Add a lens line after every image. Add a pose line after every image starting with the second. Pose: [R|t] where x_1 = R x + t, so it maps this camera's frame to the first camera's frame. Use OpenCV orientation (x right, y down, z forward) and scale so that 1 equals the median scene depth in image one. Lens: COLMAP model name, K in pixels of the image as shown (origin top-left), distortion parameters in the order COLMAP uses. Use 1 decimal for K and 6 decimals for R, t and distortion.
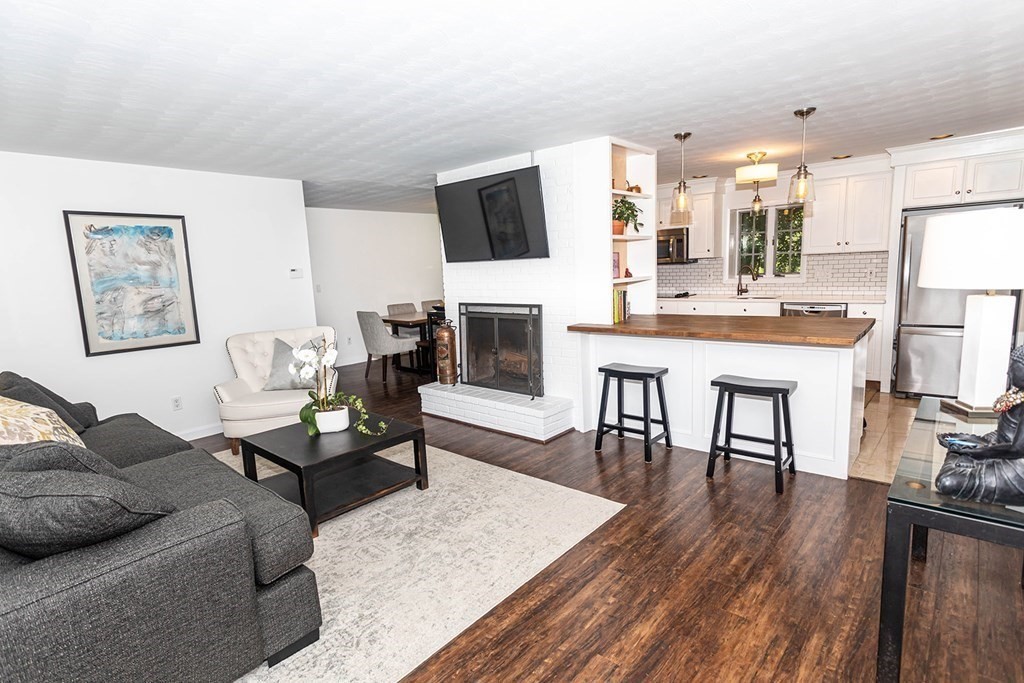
lens RADIAL K [[528.3, 0, 509.1], [0, 528.3, 346.4], [0, 0, 1]] dist [0.004748, -0.000403]
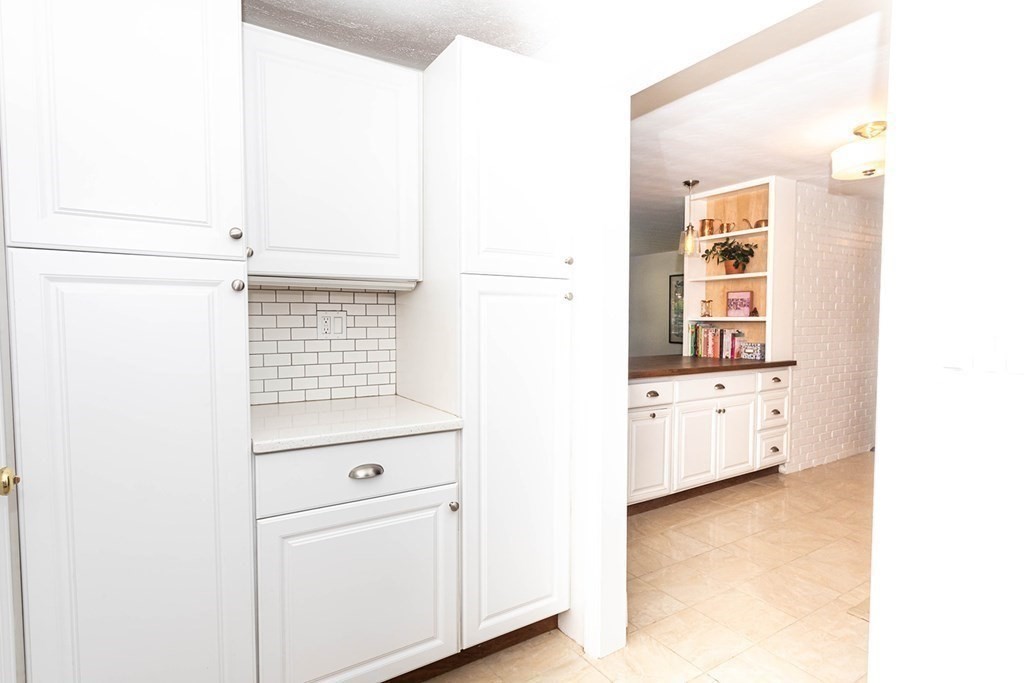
lens RADIAL K [[528.3, 0, 510.4], [0, 528.3, 342.7], [0, 0, 1]] dist [0.004748, -0.000403]
pose [[-0.275648, 0.087284, -0.957288, 1.249472], [-0.135883, 0.982331, 0.128694, -0.147796], [0.951606, 0.165553, -0.258917, 0.834129]]
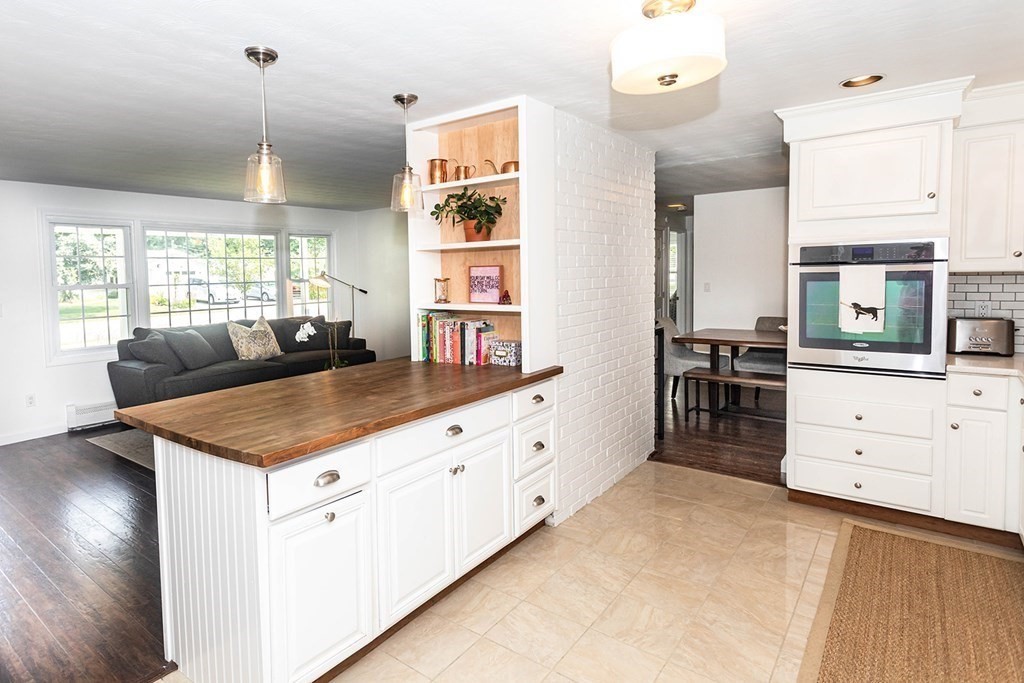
lens RADIAL K [[565.7, 0, 440.3], [0, 565.7, 301.8], [0, 0, 1]] dist [-0.003466, 0.005244]
pose [[0.020345, 0.095293, -0.995241, 0.904787], [-0.133366, 0.986810, 0.091759, -0.185992], [0.990858, 0.130865, 0.032785, 0.894703]]
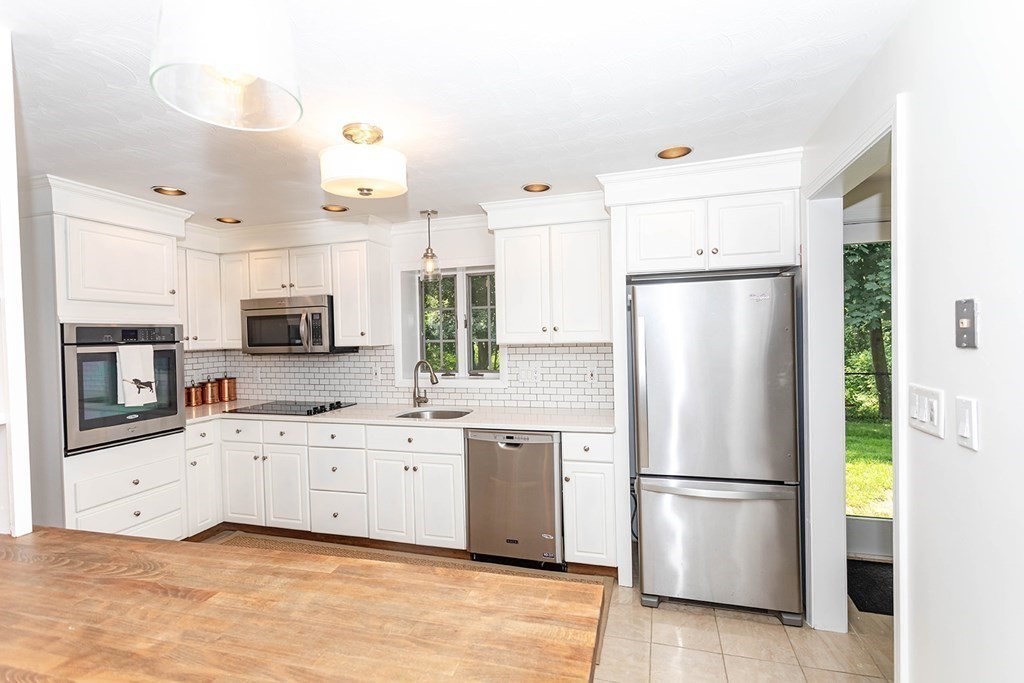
lens RADIAL K [[489.7, 0, 506.7], [0, 489.7, 343.0], [0, 0, 1]] dist [0.005361, 0.002129]
pose [[0.919310, 0.015508, 0.393228, 0.438877], [0.043333, 0.989158, -0.140315, -0.122947], [-0.391141, 0.146033, 0.908671, 0.613276]]
